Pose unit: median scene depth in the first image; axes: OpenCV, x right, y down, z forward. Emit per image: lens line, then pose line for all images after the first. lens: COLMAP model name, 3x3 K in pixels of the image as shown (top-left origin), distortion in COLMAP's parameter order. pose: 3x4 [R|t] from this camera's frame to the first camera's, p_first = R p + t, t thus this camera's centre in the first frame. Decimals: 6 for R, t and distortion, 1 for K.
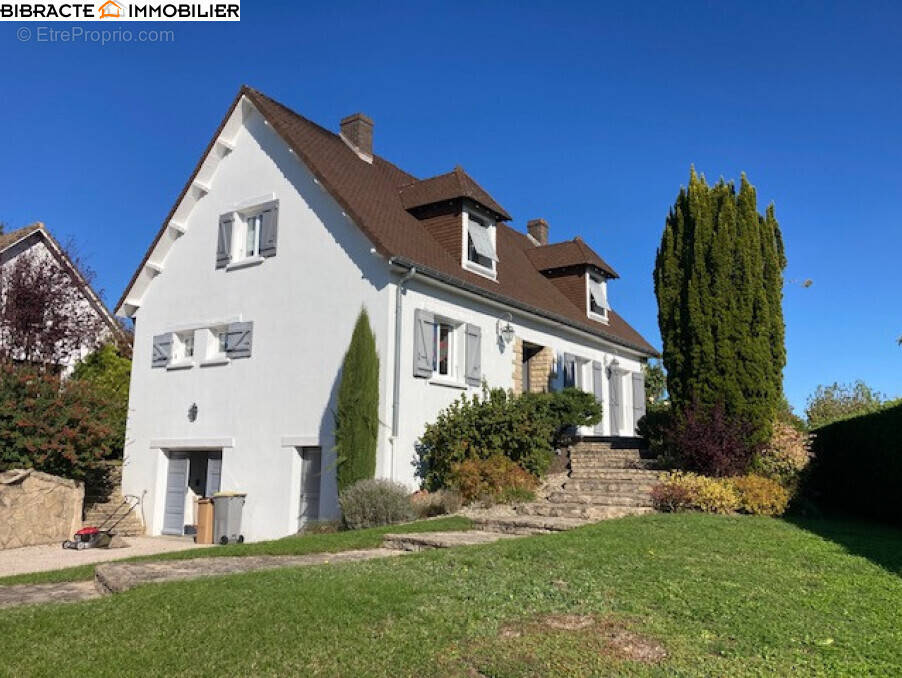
lens RADIAL K [[664.5, 0, 451.0], [0, 664.5, 339.0], [0, 0, 1]] dist [0.006622, -0.002337]
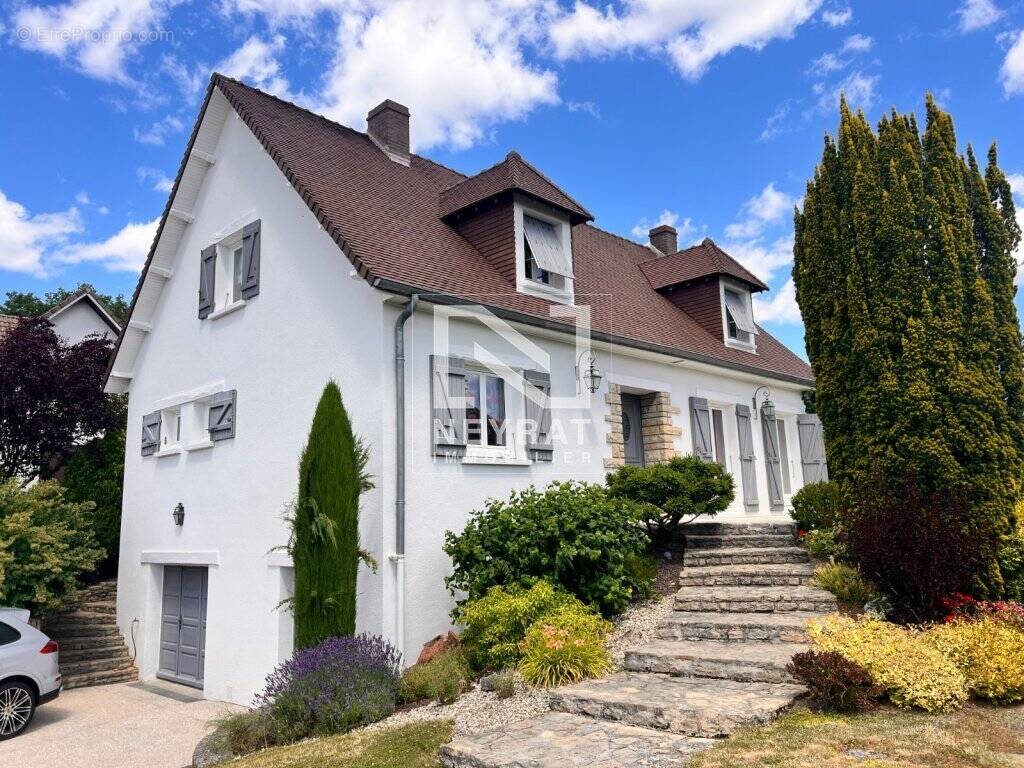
lens RADIAL K [[743.5, 0, 512.0], [0, 743.5, 384.0], [0, 0, 1]] dist [-0.002195, -0.004375]
pose [[0.989986, -0.074255, -0.120060, 0.103283], [0.074314, 0.997227, -0.003994, -0.007334], [0.120024, -0.004968, 0.992759, 0.234168]]
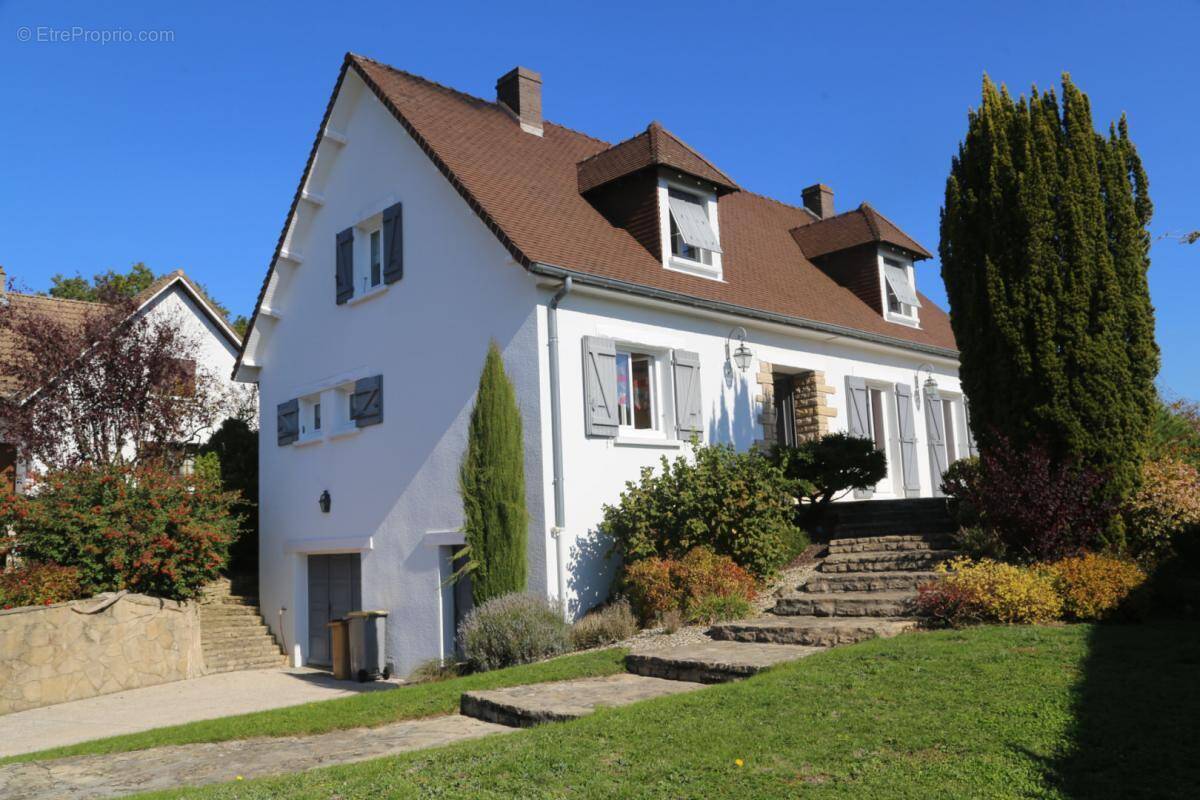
lens RADIAL K [[901.0, 0, 600.0], [0, 901.0, 400.0], [0, 0, 1]] dist [-0.057262, 0.008483]
pose [[0.982142, -0.085934, -0.167368, 0.100698], [0.091574, 0.995452, 0.026263, -0.003581], [0.164350, -0.041120, 0.985545, 0.076305]]
